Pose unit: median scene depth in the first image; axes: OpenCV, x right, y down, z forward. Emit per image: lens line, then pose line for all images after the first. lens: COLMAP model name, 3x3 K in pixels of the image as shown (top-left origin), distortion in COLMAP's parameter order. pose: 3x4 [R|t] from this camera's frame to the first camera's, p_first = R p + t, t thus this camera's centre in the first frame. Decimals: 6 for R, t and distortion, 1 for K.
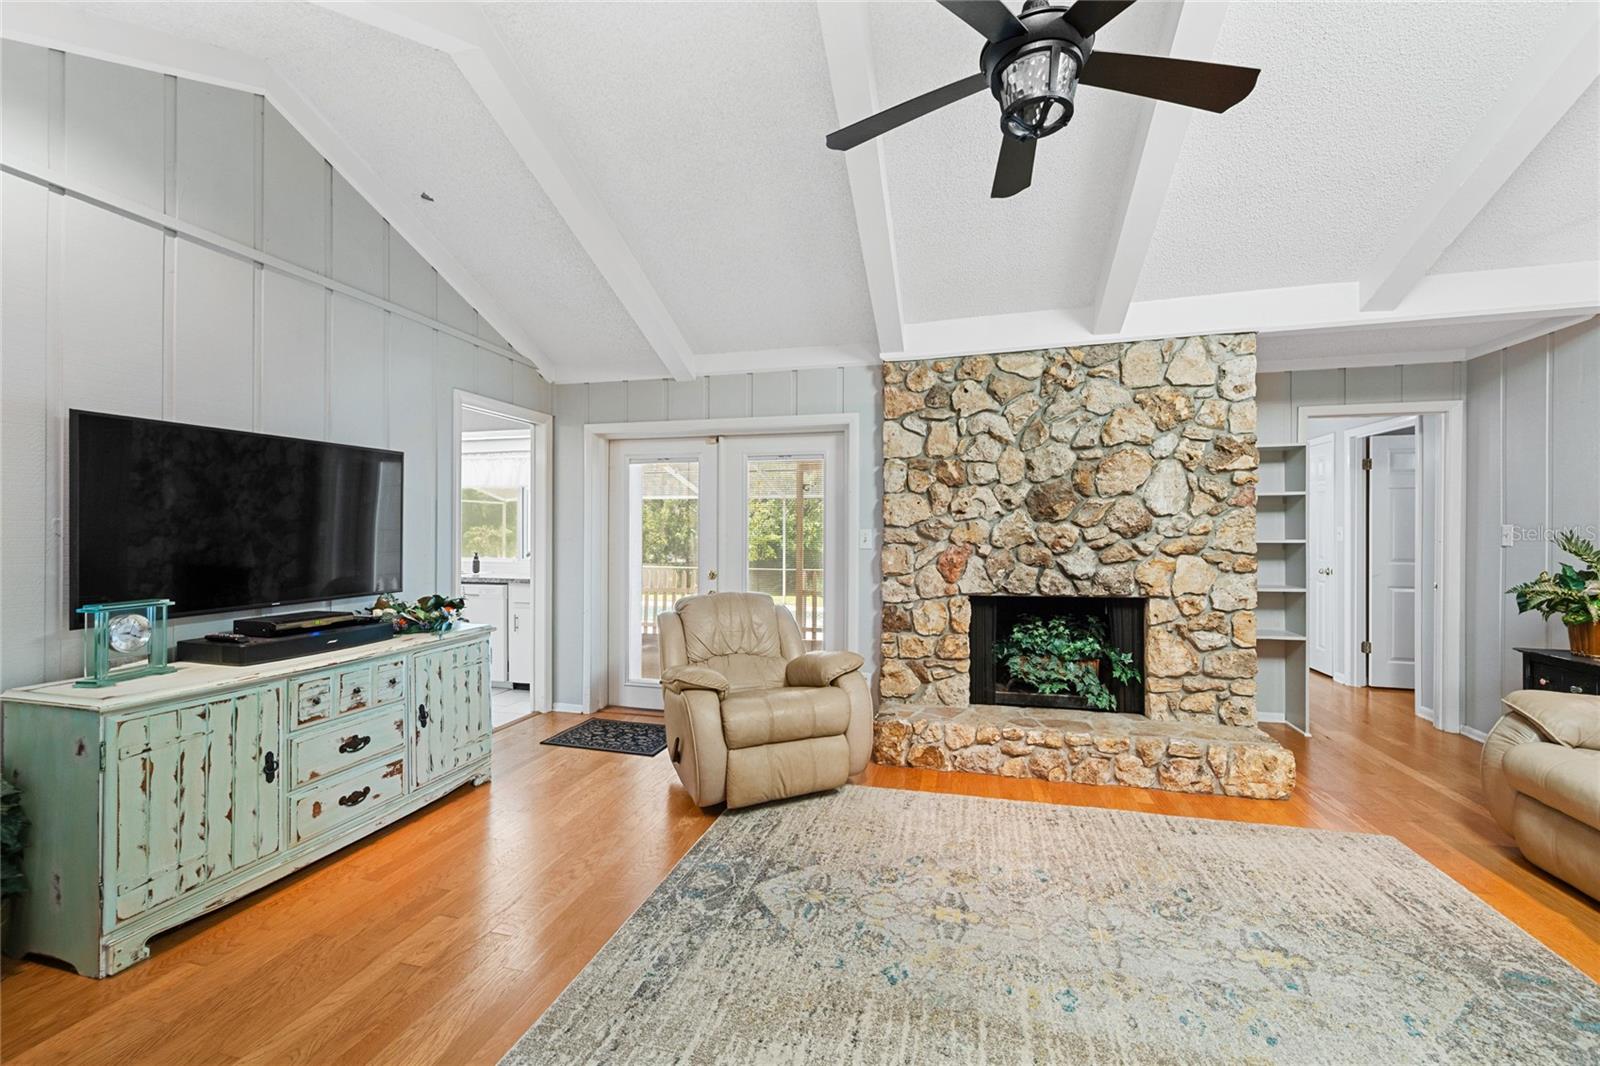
lens RADIAL K [[633.8, 0, 808.9], [0, 633.8, 528.8], [0, 0, 1]] dist [0.001756, 0.000054]
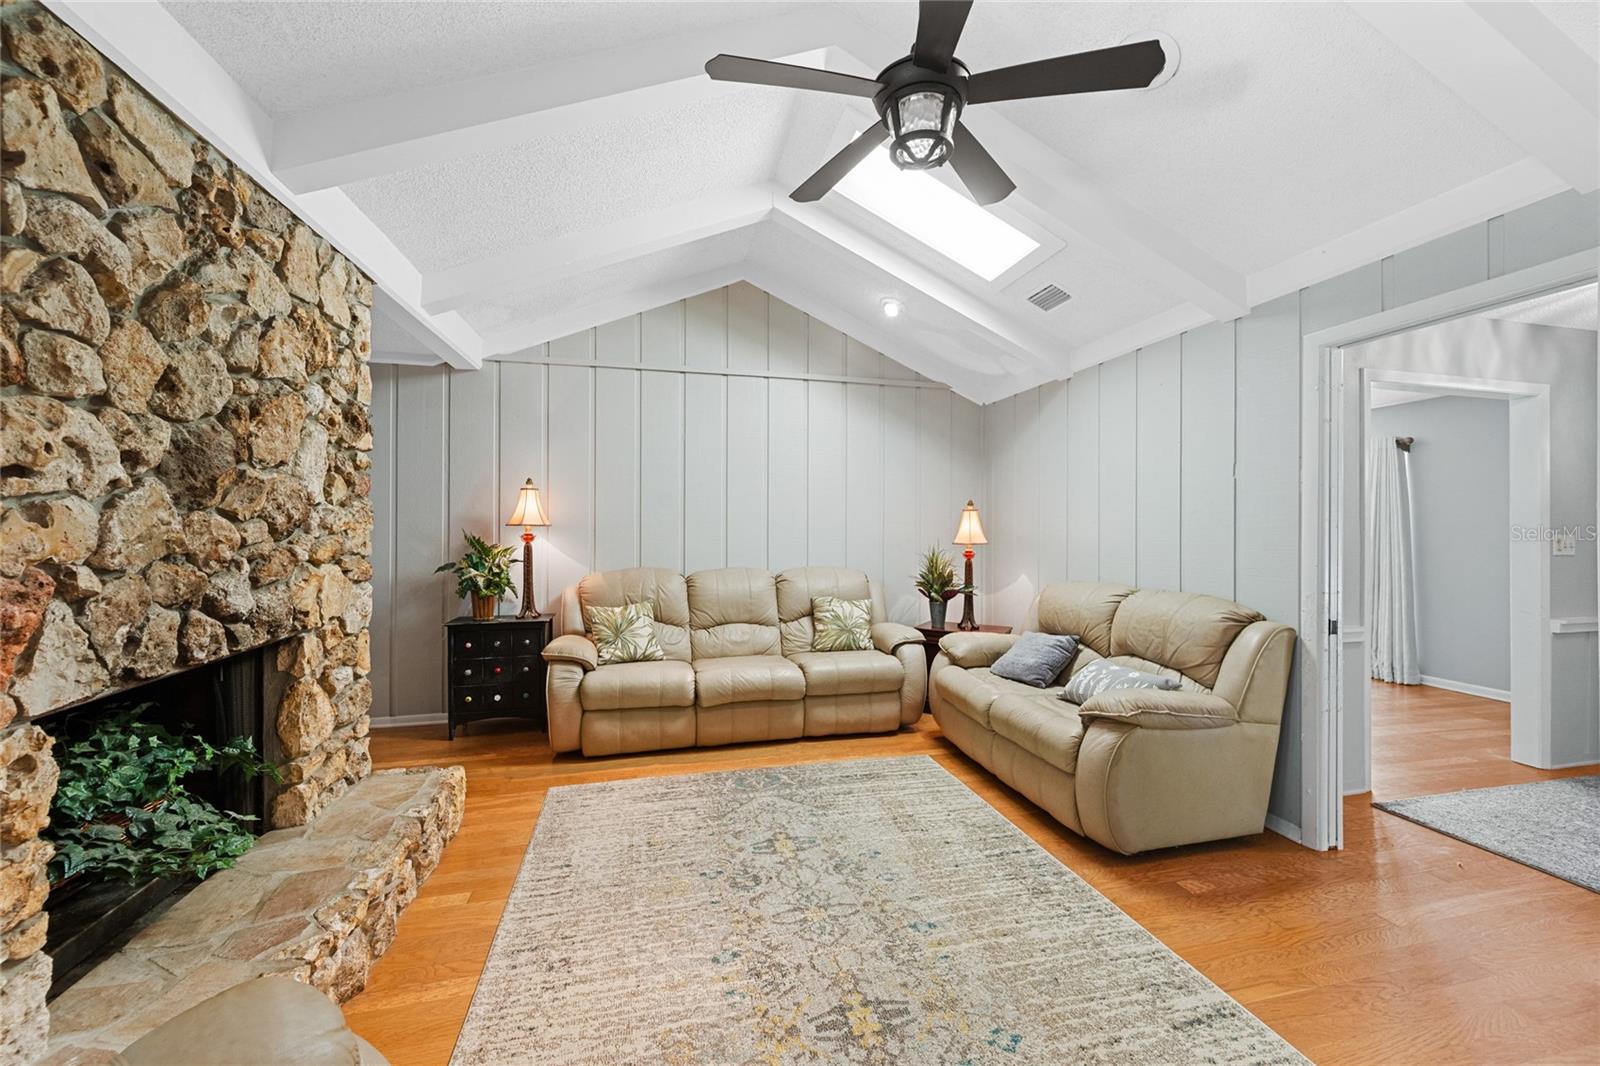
lens RADIAL K [[633.8, 0, 807.8], [0, 633.8, 529.6], [0, 0, 1]] dist [0.001756, 0.000054]
pose [[-0.473831, -0.003004, 0.880611, -0.266150], [-0.005943, 0.999982, 0.000214, 0.001212], [-0.880596, -0.005132, -0.473841, 0.878021]]
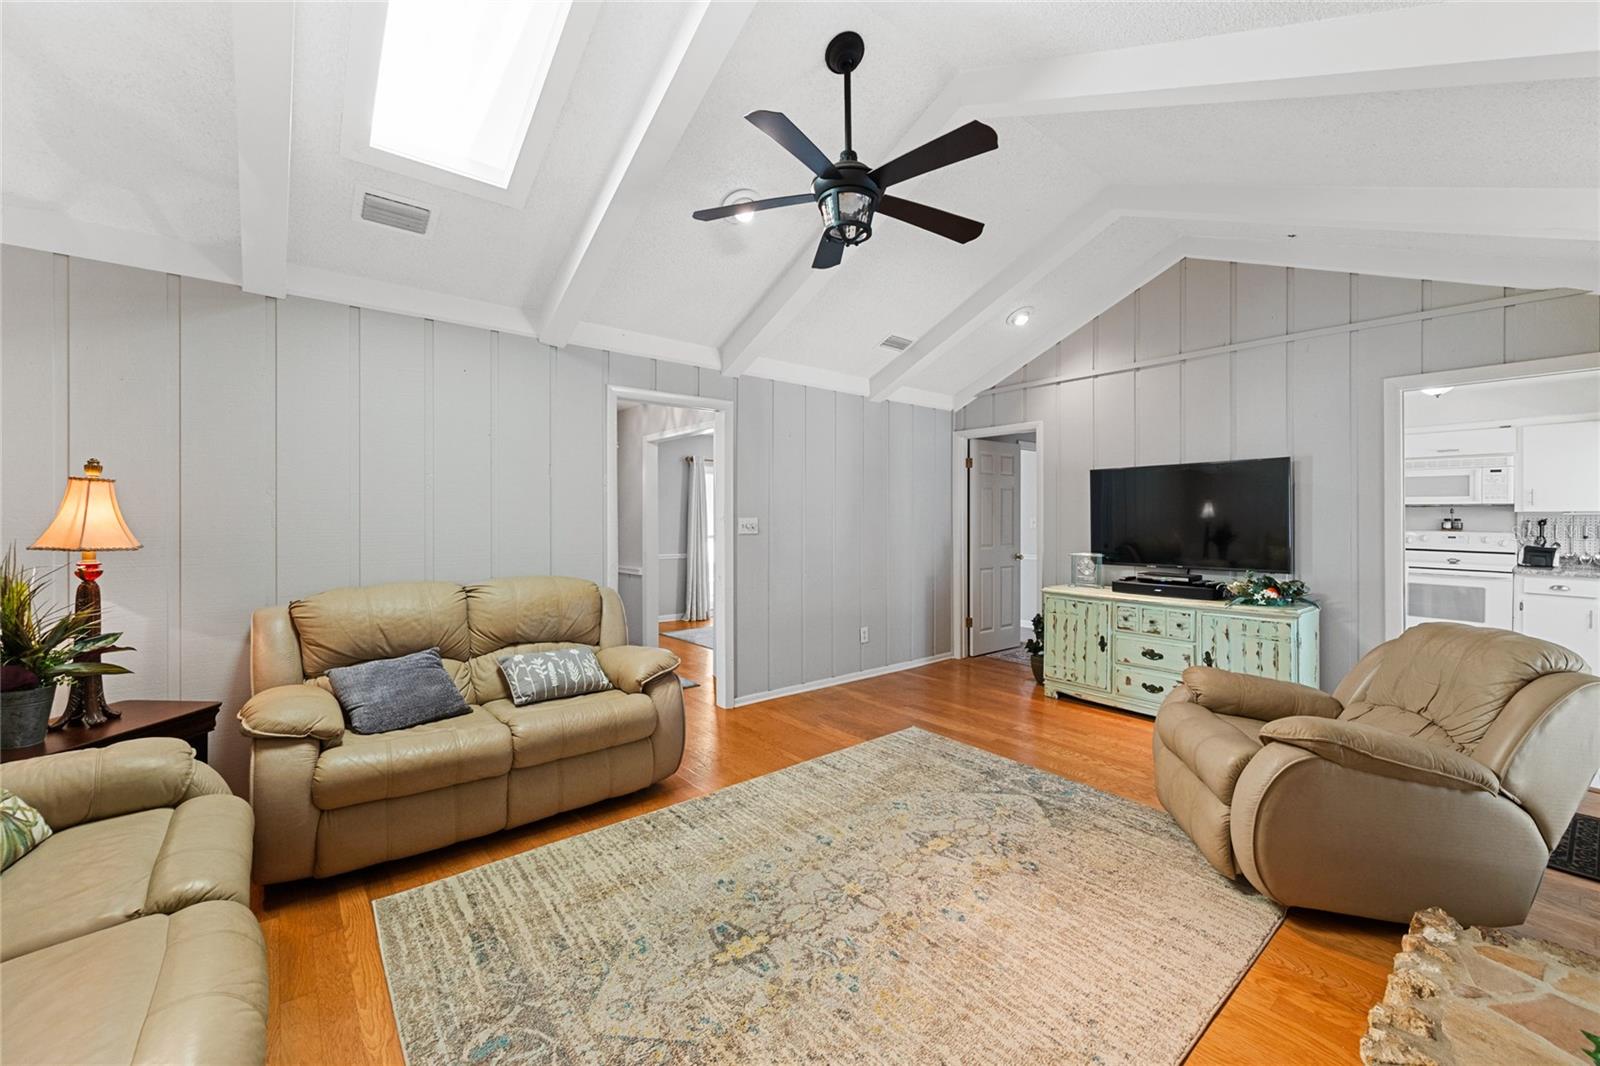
lens RADIAL K [[633.8, 0, 813.4], [0, 633.8, 517.1], [0, 0, 1]] dist [0.001756, 0.000054]
pose [[-0.579477, -0.004583, -0.814976, 0.815485], [-0.000960, 0.999987, -0.004941, -0.001150], [0.814988, -0.002081, -0.579474, 0.919025]]
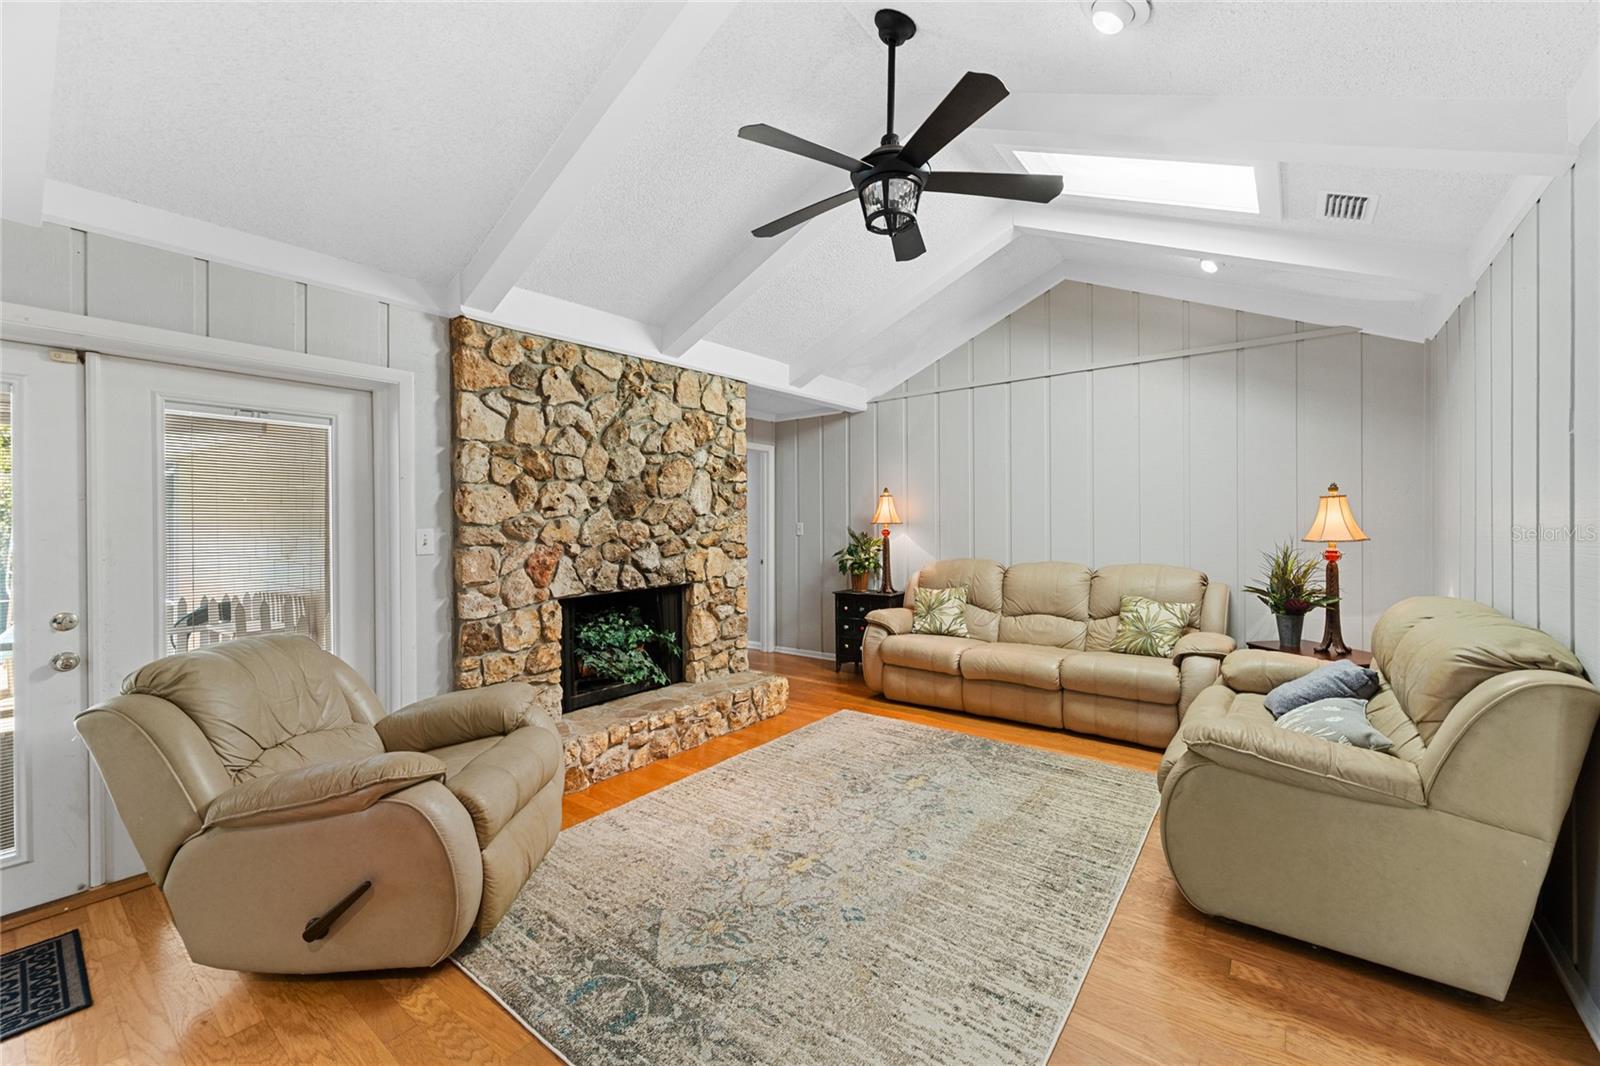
lens RADIAL K [[633.8, 0, 807.9], [0, 633.8, 528.8], [0, 0, 1]] dist [0.001756, 0.000054]
pose [[0.394250, -0.008277, 0.918966, -0.499817], [0.005774, 0.999962, 0.006529, -0.001694], [-0.918985, 0.002732, 0.394283, 0.329865]]
